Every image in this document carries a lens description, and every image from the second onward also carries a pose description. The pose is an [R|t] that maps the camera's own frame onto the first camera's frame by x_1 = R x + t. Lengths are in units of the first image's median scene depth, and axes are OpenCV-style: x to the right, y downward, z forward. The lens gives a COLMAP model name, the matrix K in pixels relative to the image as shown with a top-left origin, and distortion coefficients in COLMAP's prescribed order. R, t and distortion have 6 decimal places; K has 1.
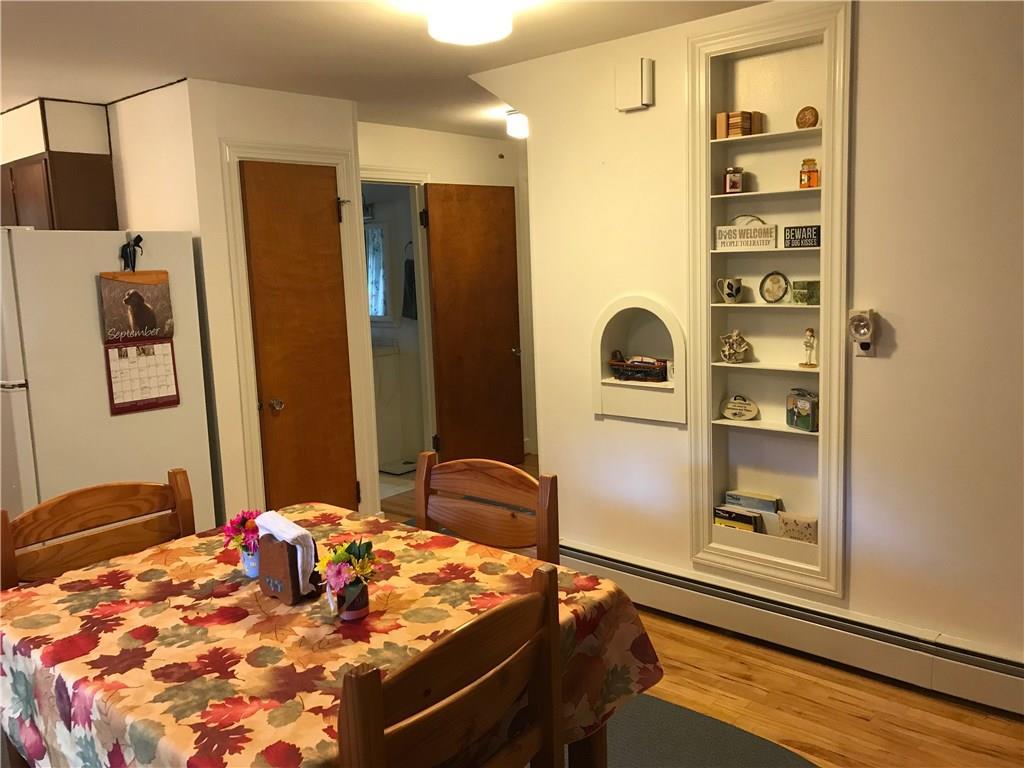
lens RADIAL K [[849.2, 0, 508.3], [0, 849.2, 377.9], [0, 0, 1]] dist [-0.000445, 0.005992]
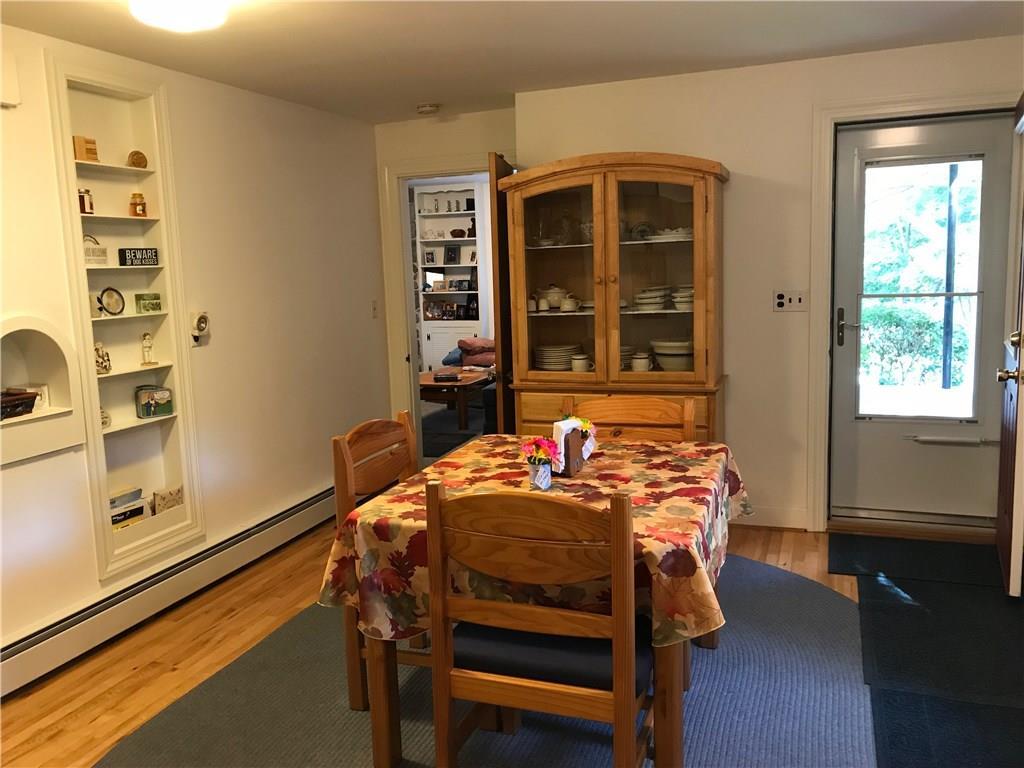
lens RADIAL K [[849.2, 0, 508.5], [0, 849.2, 385.1], [0, 0, 1]] dist [-0.000445, 0.005992]
pose [[-0.367847, -0.088141, 0.925700, -0.992928], [0.180680, 0.969750, 0.164132, -0.094634], [-0.912164, 0.227631, -0.340794, 0.991986]]
